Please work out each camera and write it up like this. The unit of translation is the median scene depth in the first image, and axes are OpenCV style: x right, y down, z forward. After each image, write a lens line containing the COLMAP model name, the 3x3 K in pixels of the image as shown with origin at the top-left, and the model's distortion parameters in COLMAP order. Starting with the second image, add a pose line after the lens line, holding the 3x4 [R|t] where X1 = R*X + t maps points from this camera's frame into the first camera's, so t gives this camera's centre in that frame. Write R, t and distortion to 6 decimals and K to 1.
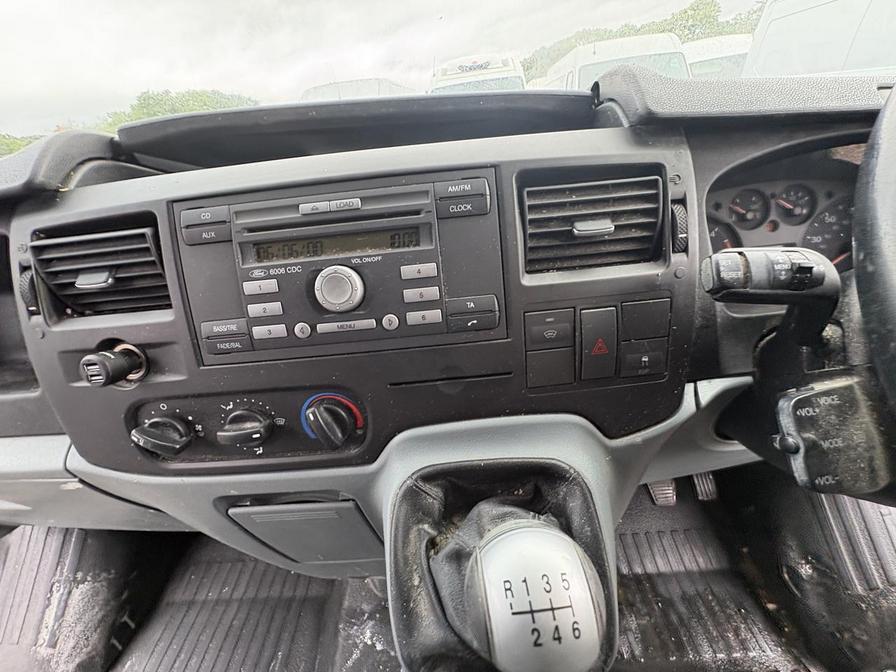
lens RADIAL K [[355.4, 0, 446.8], [0, 355.4, 335.7], [0, 0, 1]] dist [0.001261, 0.000431]
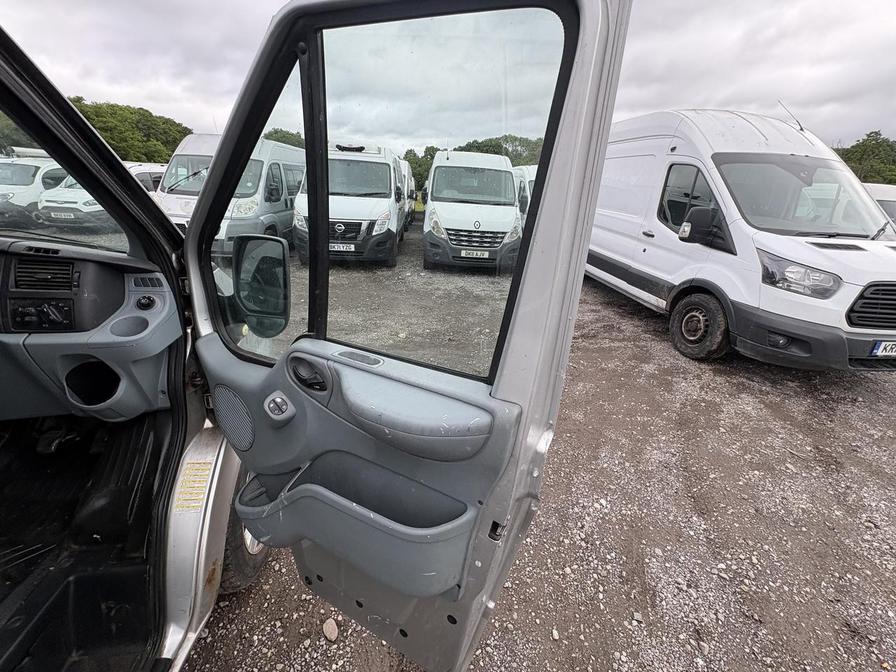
lens RADIAL K [[355.4, 0, 446.8], [0, 355.4, 335.7], [0, 0, 1]] dist [0.001261, 0.000431]
pose [[0.975920, 0.098547, 0.194600, 4.838293], [-0.068115, 0.985196, -0.157316, 0.206598], [-0.207222, 0.140273, 0.968185, -2.341582]]
